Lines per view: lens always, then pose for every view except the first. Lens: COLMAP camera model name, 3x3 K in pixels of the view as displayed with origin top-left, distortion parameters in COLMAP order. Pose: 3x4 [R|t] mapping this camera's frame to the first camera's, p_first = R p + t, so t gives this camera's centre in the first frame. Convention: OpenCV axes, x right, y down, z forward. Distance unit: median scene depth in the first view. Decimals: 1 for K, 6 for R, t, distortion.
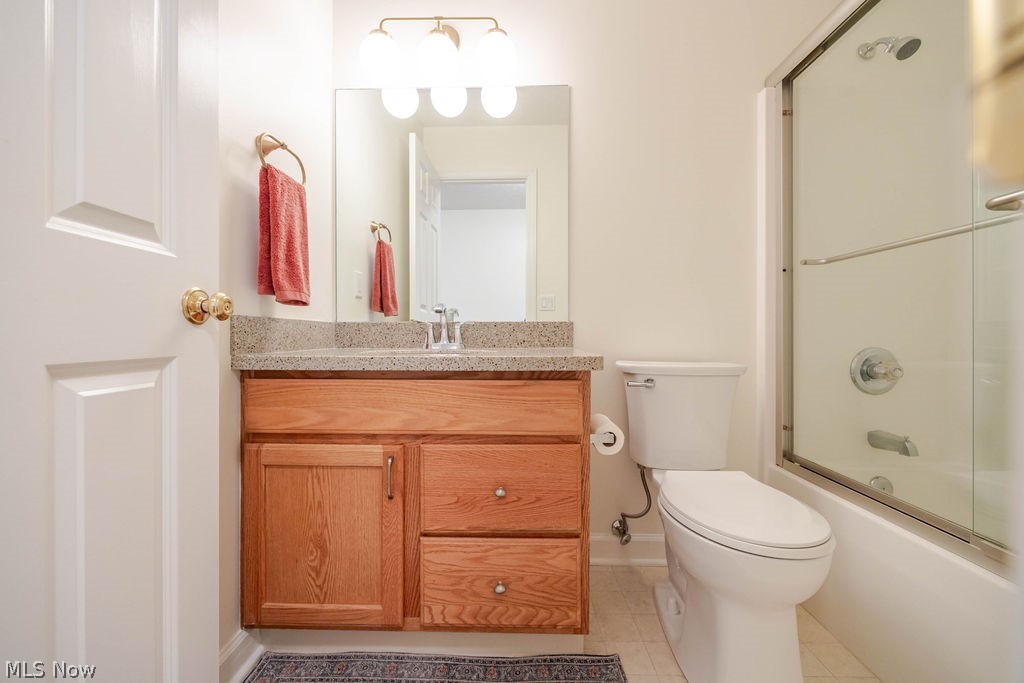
lens RADIAL K [[403.4, 0, 510.7], [0, 403.4, 337.8], [0, 0, 1]] dist [0.000698, -0.000110]
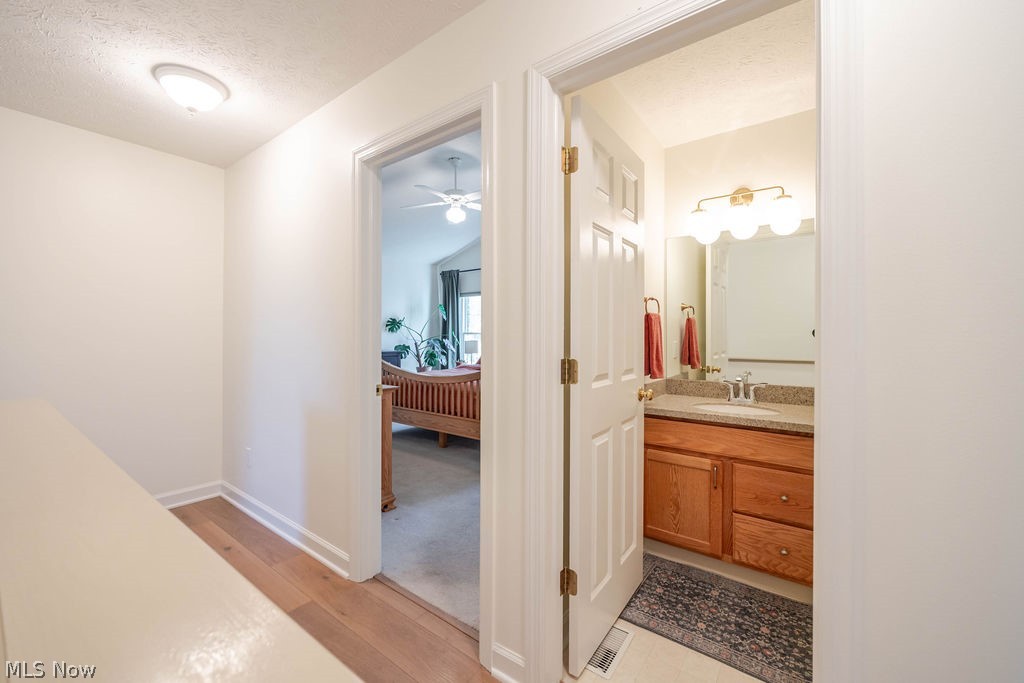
lens RADIAL K [[403.4, 0, 510.3], [0, 403.4, 340.7], [0, 0, 1]] dist [0.000698, -0.000110]
pose [[0.803872, 0.000621, -0.594802, 0.059062], [-0.003484, 0.999987, -0.003664, -0.290206], [0.594792, 0.005017, 0.803864, -1.117522]]
